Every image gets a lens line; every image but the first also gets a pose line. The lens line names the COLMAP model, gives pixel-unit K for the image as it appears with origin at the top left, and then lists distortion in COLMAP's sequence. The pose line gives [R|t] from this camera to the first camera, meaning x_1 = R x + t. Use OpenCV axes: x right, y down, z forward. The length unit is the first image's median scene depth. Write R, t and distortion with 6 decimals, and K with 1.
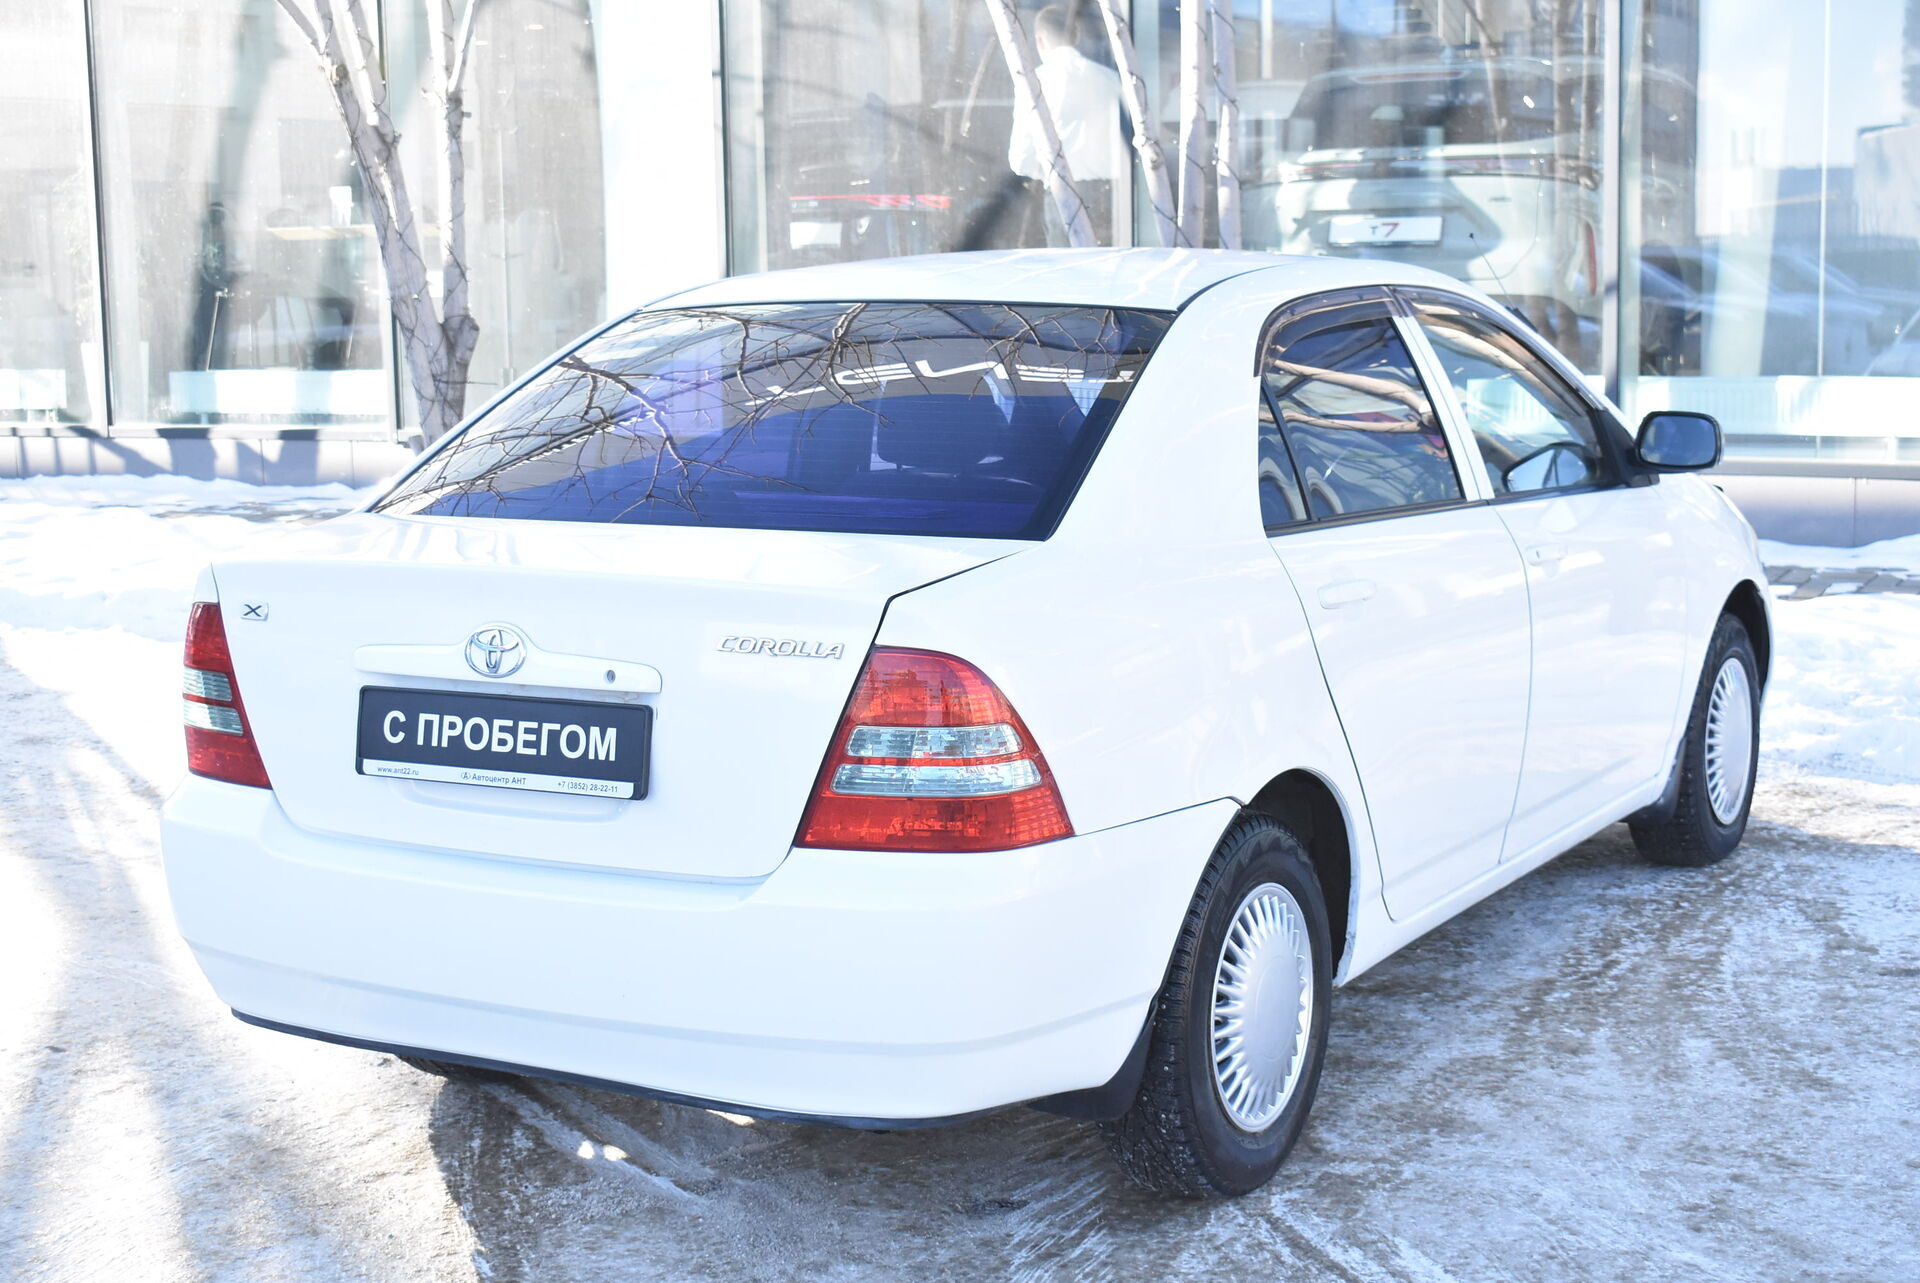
lens RADIAL K [[2925.9, 0, 960.0], [0, 2925.9, 641.5], [0, 0, 1]] dist [0.000680, -0.028791]
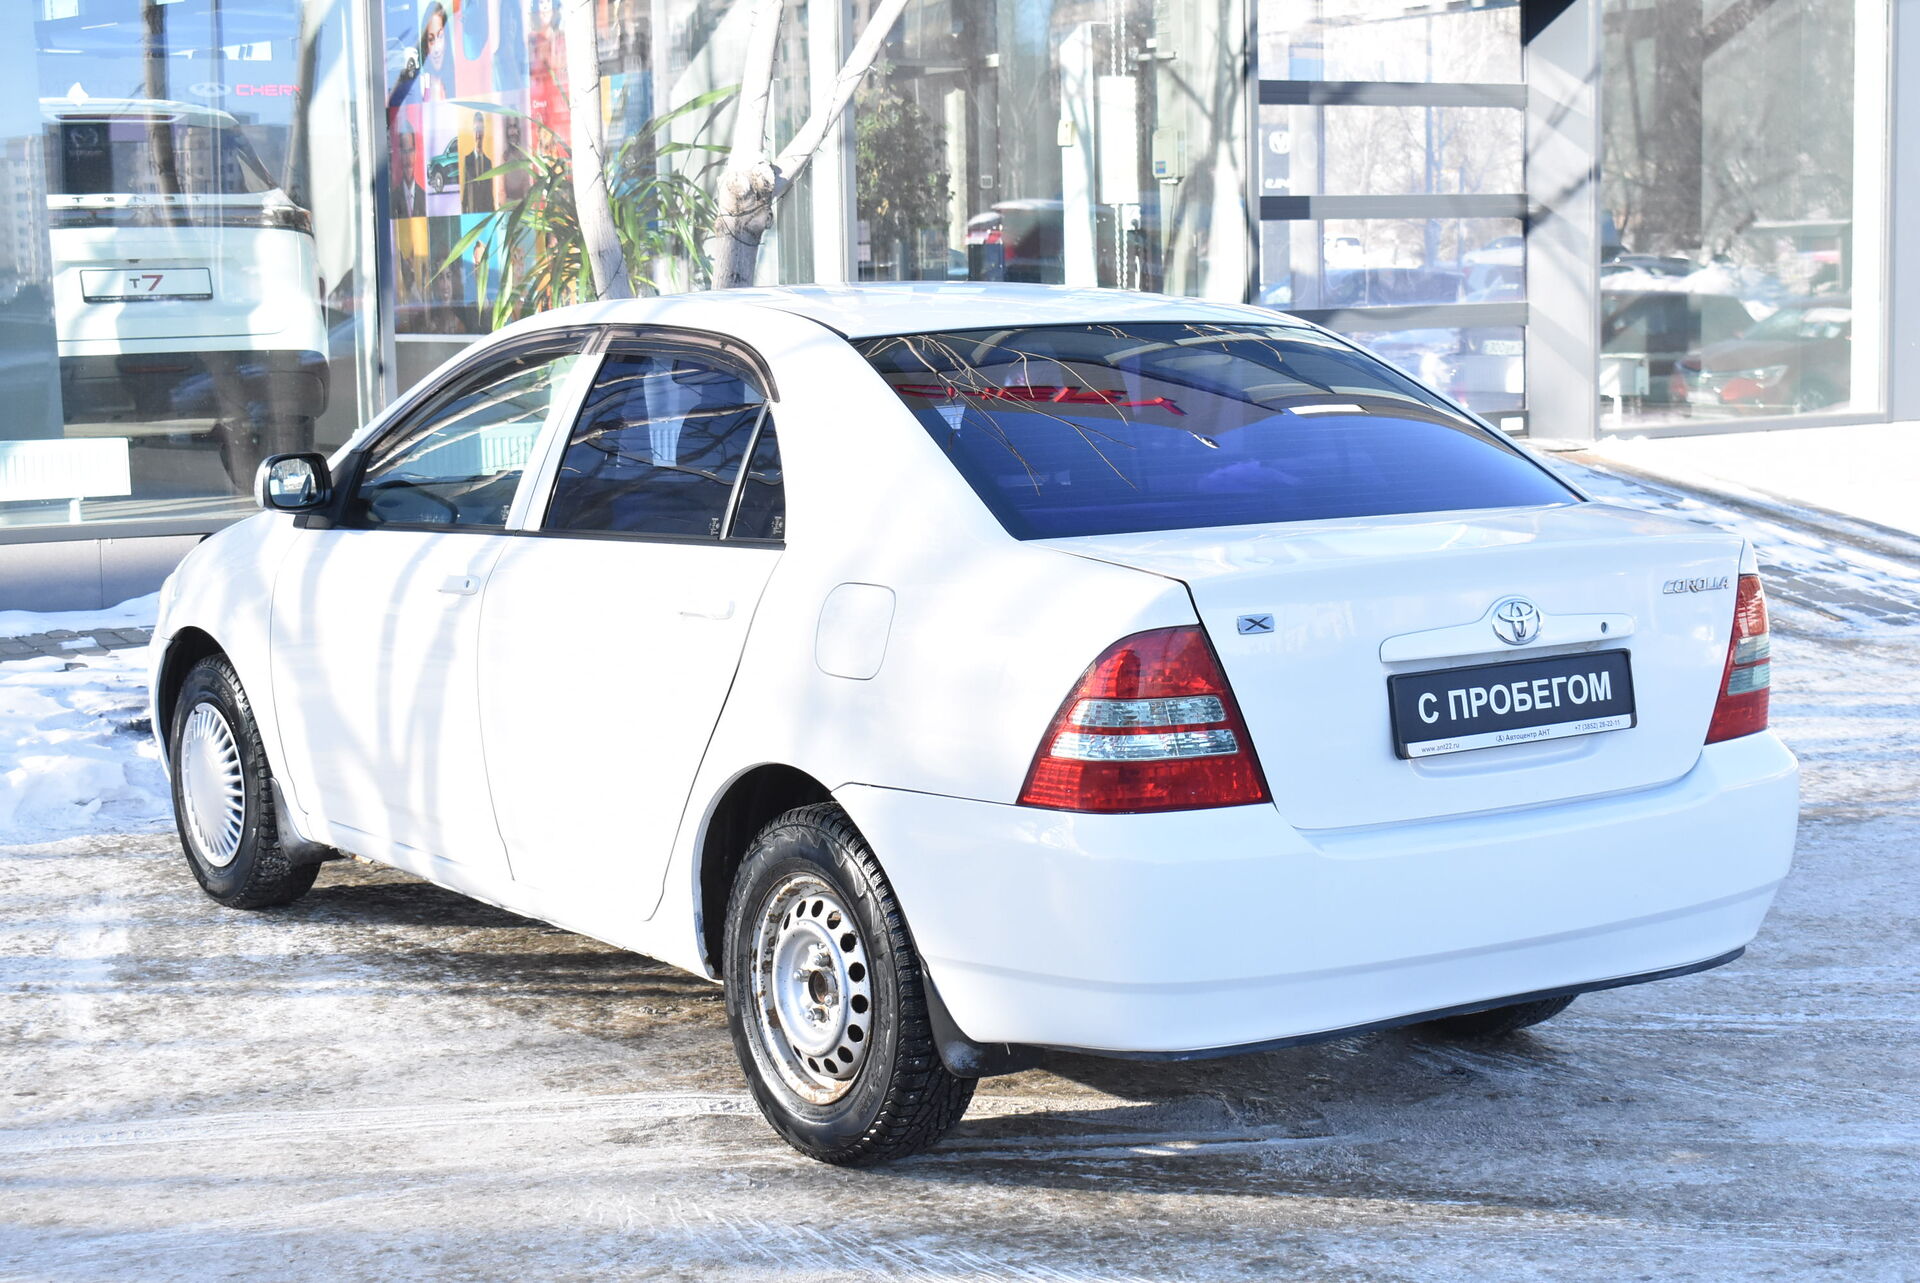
lens RADIAL K [[3173.1, 0, 960.0], [0, 3173.1, 641.5], [0, 0, 1]] dist [0.000005, 0.093184]
pose [[0.415313, -0.088922, 0.905322, -1.313869], [0.128574, 0.990958, 0.038351, -0.061434], [-0.900546, 0.100473, 0.422991, 0.664517]]
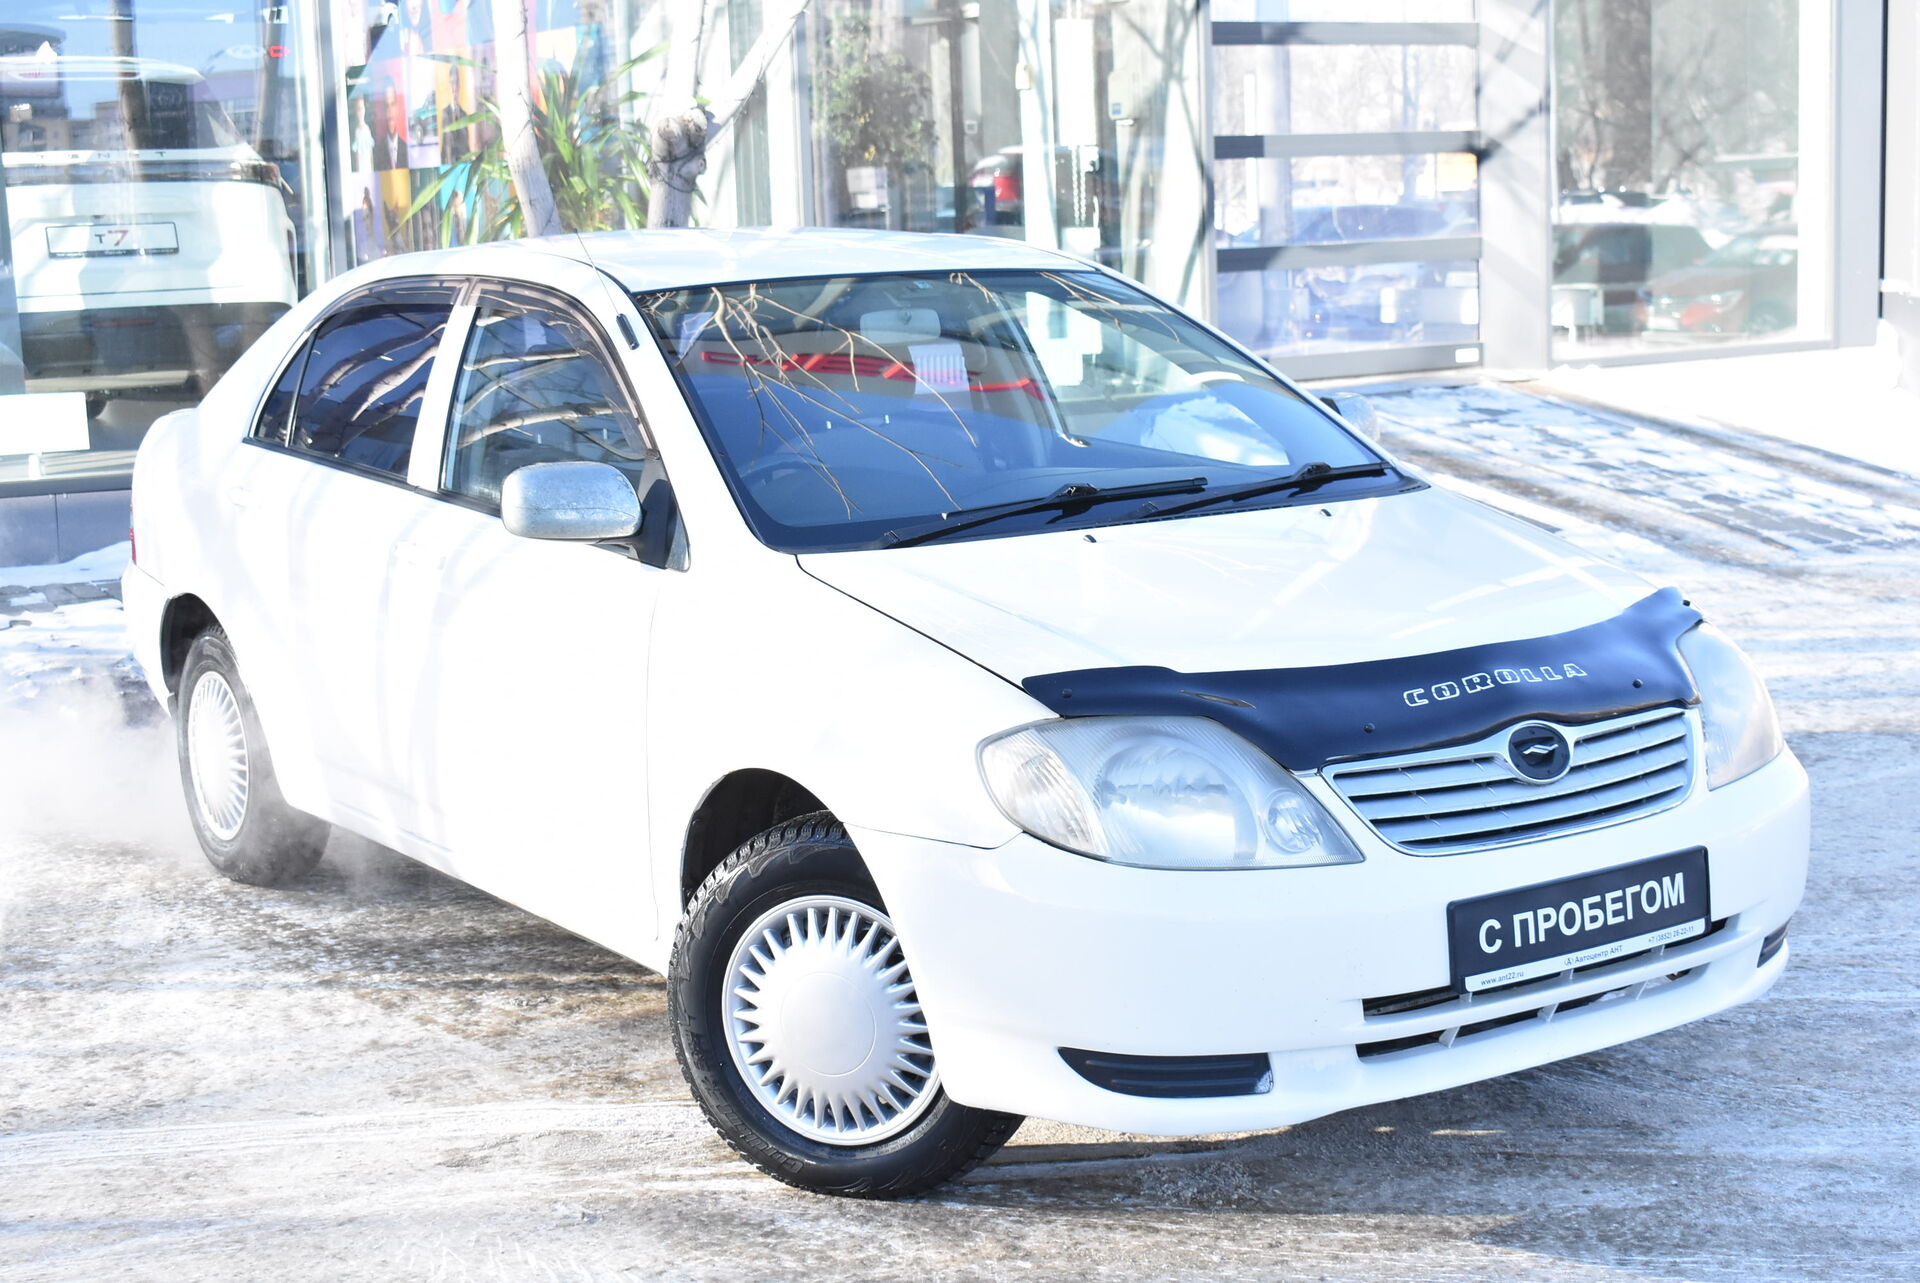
lens RADIAL K [[2925.9, 0, 960.0], [0, 2925.9, 641.5], [0, 0, 1]] dist [0.000680, -0.028791]
pose [[0.421400, -0.121139, 0.898748, -1.106628], [0.142686, 0.987551, 0.066207, -0.068718], [-0.895580, 0.100339, 0.433439, 0.686877]]
